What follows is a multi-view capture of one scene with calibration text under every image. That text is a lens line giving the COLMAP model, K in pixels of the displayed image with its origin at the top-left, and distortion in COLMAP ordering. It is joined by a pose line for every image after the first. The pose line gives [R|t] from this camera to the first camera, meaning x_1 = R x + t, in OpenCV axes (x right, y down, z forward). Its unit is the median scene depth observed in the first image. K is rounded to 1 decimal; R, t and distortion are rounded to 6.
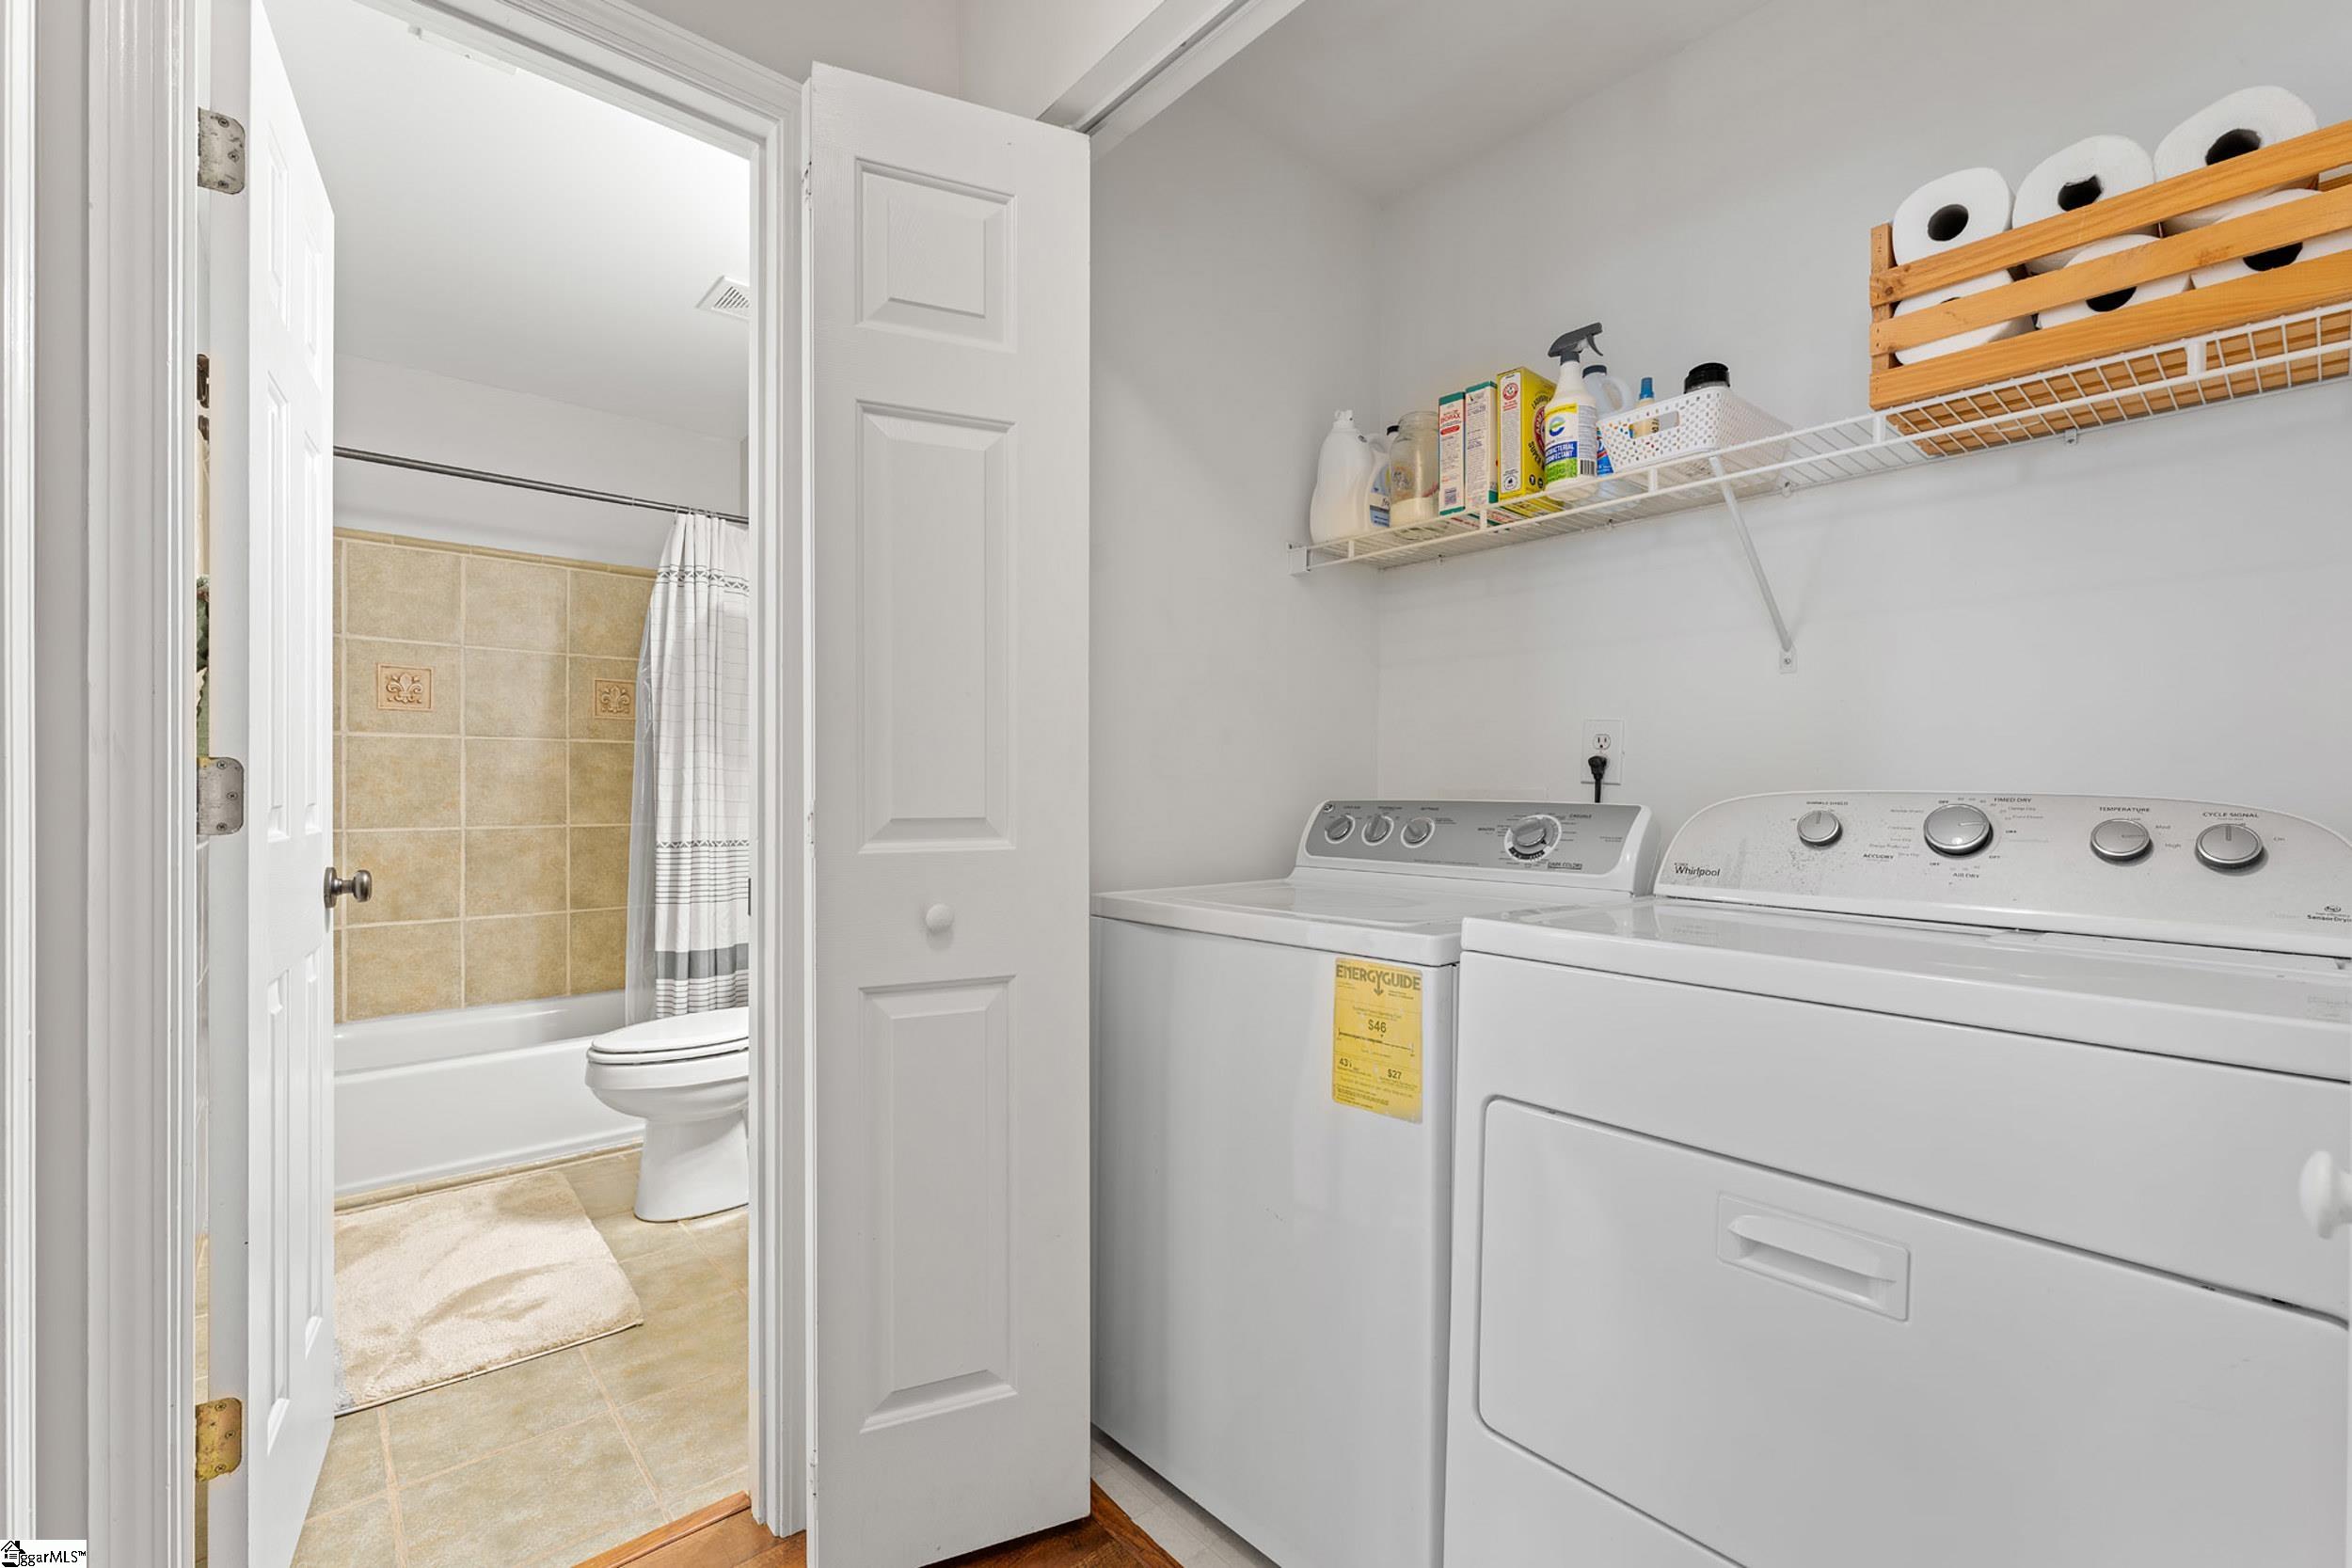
lens RADIAL K [[1006.8, 0, 1171.9], [0, 1006.8, 790.1], [0, 0, 1]] dist [-0.001749, -0.000245]
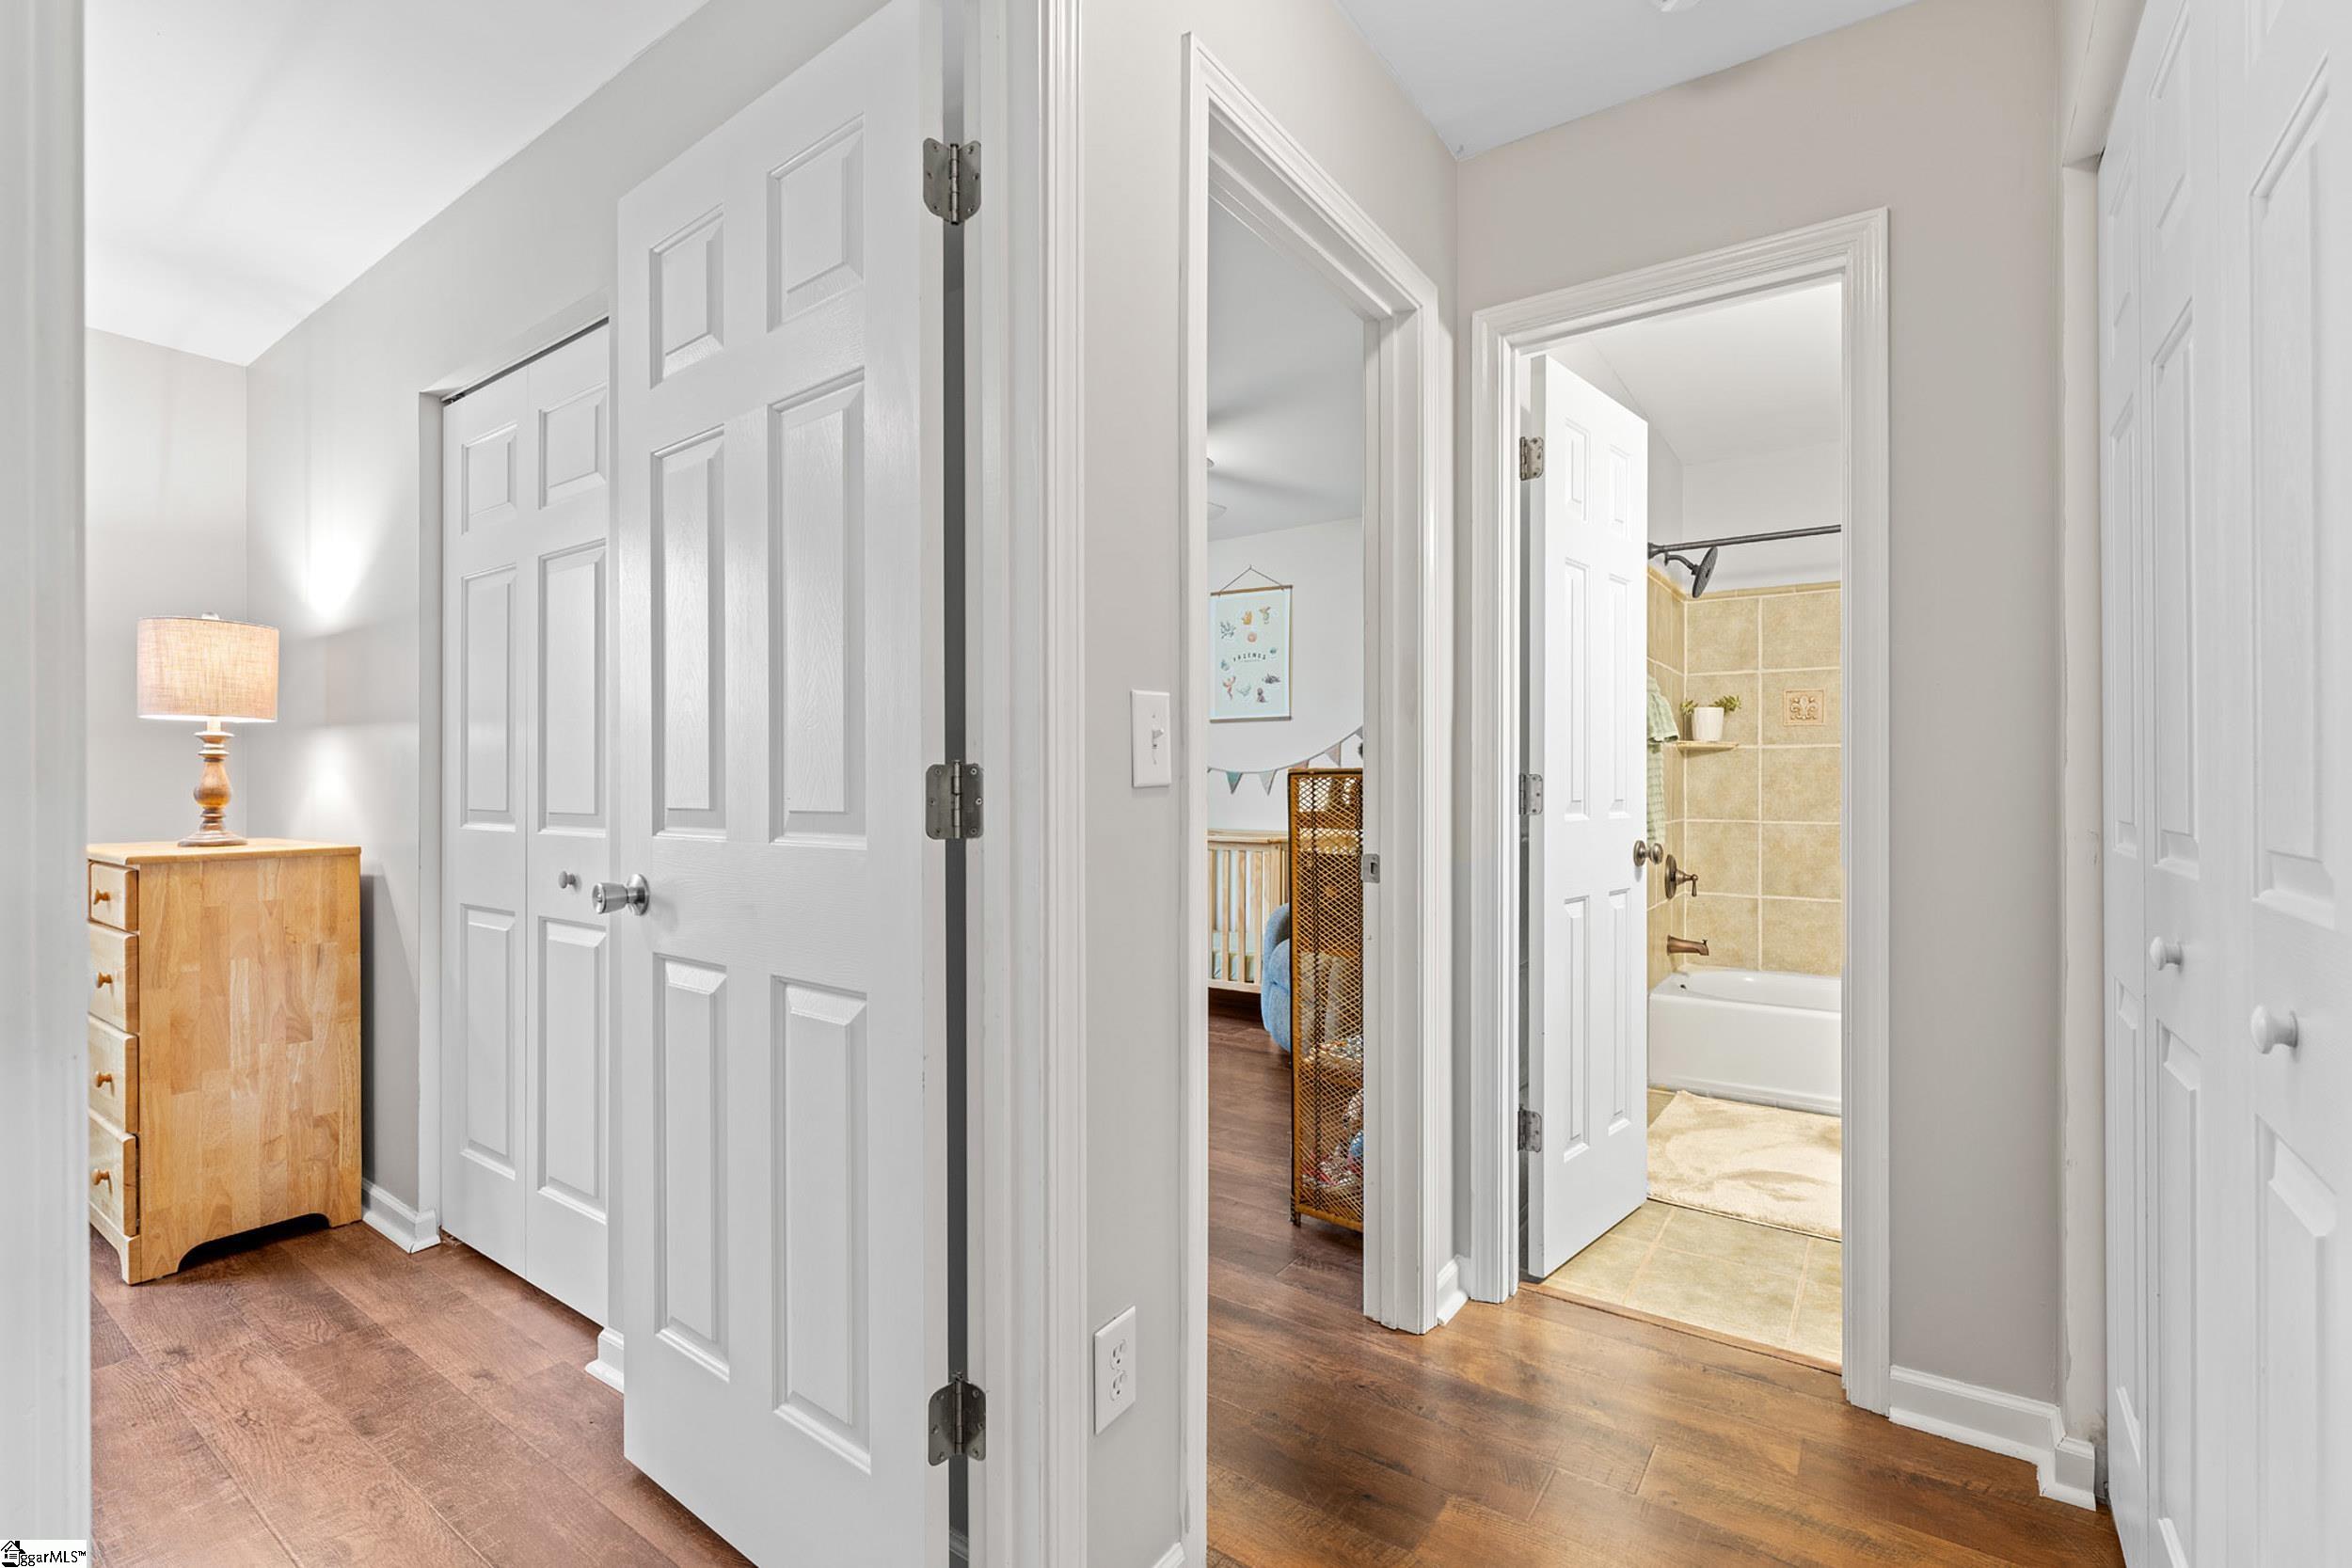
lens RADIAL K [[1039.5, 0, 1175.4], [0, 1039.5, 781.9], [0, 0, 1]] dist [0.001705, 0.000295]
pose [[0.237853, -0.003473, -0.971295, 0.455705], [-0.002259, 0.999989, -0.004129, -0.005793], [0.971299, 0.003176, 0.237842, -0.074167]]
